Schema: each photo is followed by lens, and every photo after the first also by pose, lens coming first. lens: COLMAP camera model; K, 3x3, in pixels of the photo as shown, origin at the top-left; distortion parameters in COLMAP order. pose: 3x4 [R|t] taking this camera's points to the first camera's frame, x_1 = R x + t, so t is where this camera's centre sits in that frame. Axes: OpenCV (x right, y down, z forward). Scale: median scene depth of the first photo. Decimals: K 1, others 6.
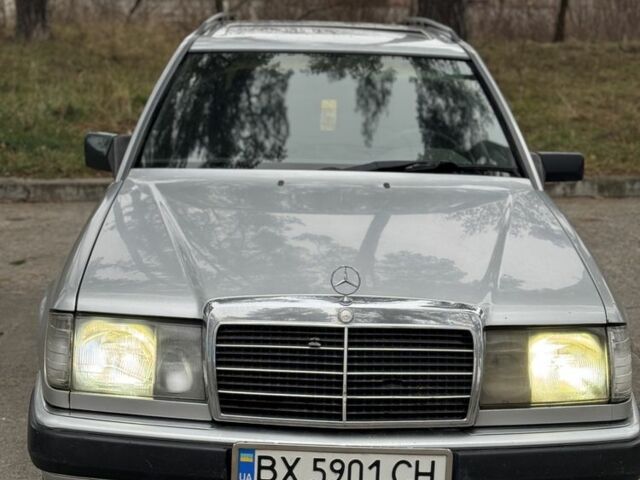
lens RADIAL K [[1205.5, 0, 306.2], [0, 1205.5, 241.8], [0, 0, 1]] dist [0.164686, -0.073263]
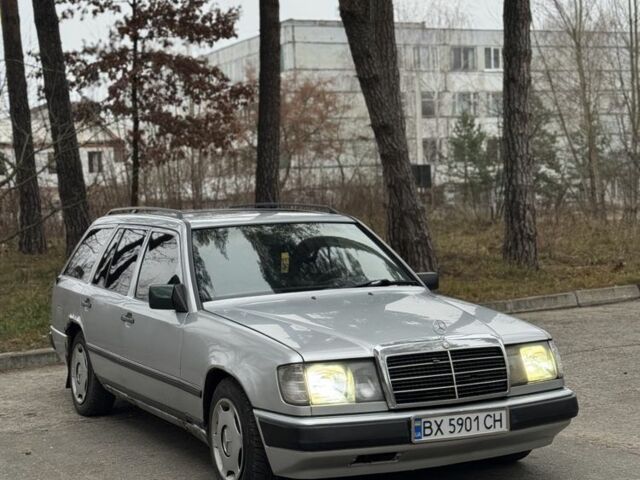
lens RADIAL K [[1205.5, 0, 306.2], [0, 1205.5, 241.8], [0, 0, 1]] dist [0.164686, -0.073263]
pose [[0.908914, -0.073112, 0.410524, -0.939852], [0.137905, 0.981815, -0.130470, 0.120251], [-0.393520, 0.175199, 0.902467, -0.665653]]
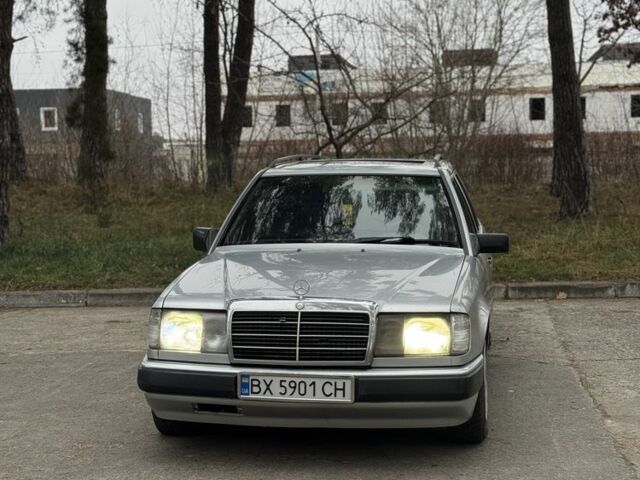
lens RADIAL K [[1205.5, 0, 306.2], [0, 1205.5, 241.8], [0, 0, 1]] dist [0.164686, -0.073263]
pose [[0.983517, -0.023162, -0.179327, 0.377530], [-0.000579, 0.991353, -0.131222, 0.207213], [0.180816, 0.129163, 0.974999, -0.822193]]
